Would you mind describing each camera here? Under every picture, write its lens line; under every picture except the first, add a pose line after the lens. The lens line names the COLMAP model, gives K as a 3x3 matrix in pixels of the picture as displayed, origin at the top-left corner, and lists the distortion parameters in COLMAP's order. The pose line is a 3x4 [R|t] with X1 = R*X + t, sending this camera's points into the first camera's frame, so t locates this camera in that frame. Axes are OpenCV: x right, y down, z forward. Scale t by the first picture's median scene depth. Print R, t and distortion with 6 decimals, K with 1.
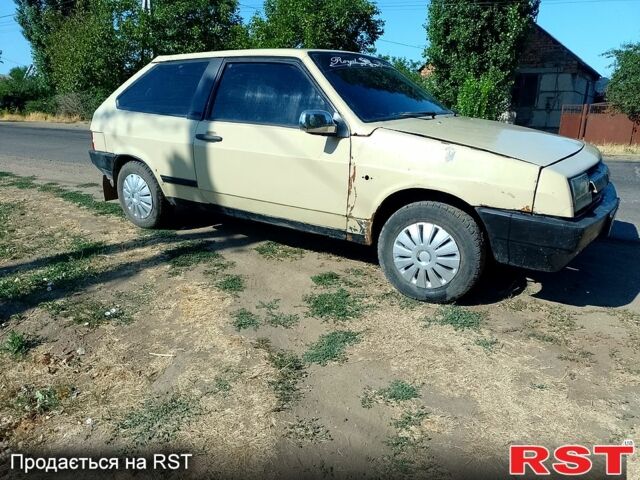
lens RADIAL K [[483.5, 0, 309.9], [0, 483.5, 245.3], [0, 0, 1]] dist [0.025165, -0.022742]
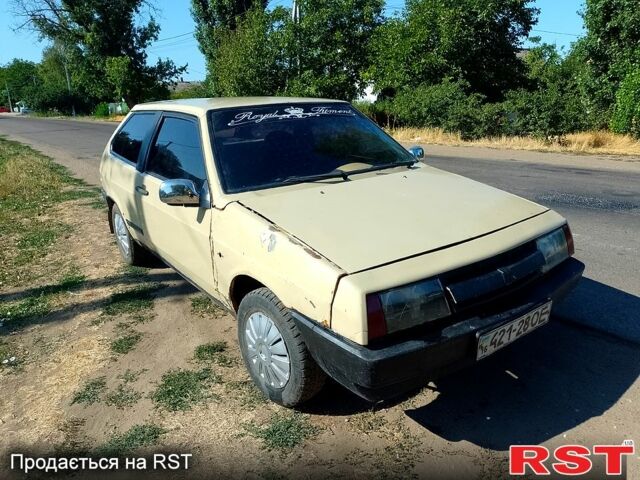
lens RADIAL K [[483.5, 0, 318.5], [0, 483.5, 237.6], [0, 0, 1]] dist [0.025165, -0.022742]
pose [[0.942771, 0.061105, -0.327793, 0.109544], [-0.060526, 0.998095, 0.011979, -0.036016], [0.327901, 0.008546, 0.944674, 0.035959]]
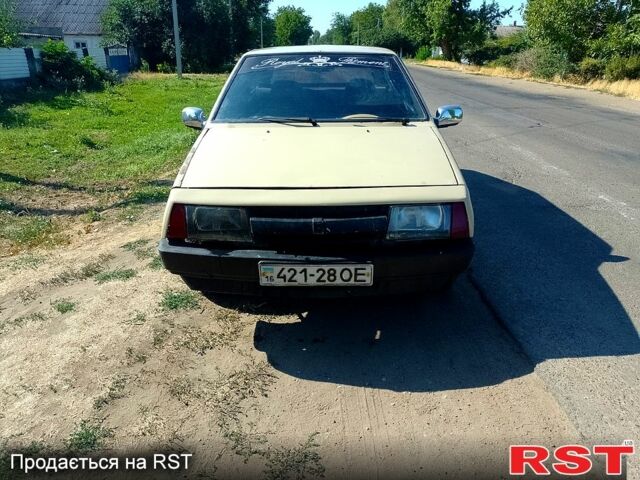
lens RADIAL K [[483.5, 0, 318.4], [0, 483.5, 238.5], [0, 0, 1]] dist [0.025165, -0.022742]
pose [[0.553274, 0.306631, -0.774510, 0.235861], [-0.238794, 0.949145, 0.205186, -0.054055], [0.798038, 0.071425, 0.598359, 0.097439]]
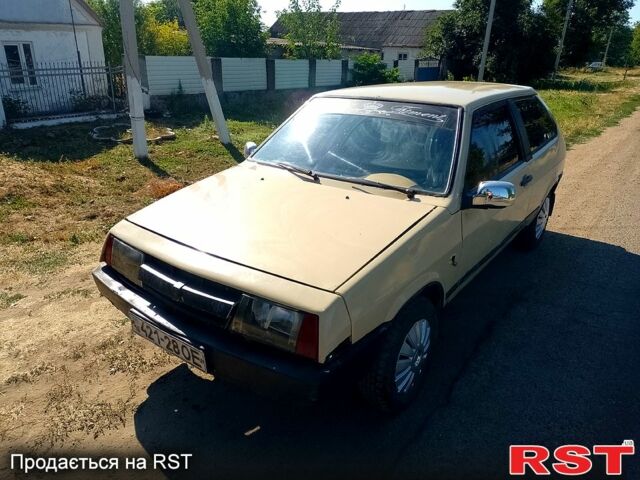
lens RADIAL K [[483.5, 0, 317.7], [0, 483.5, 239.5], [0, 0, 1]] dist [0.025165, -0.022742]
pose [[-0.061943, 0.359542, -0.931071, 0.243259], [-0.304198, 0.881677, 0.360706, -0.105879], [0.950593, 0.305573, 0.054758, 0.216636]]
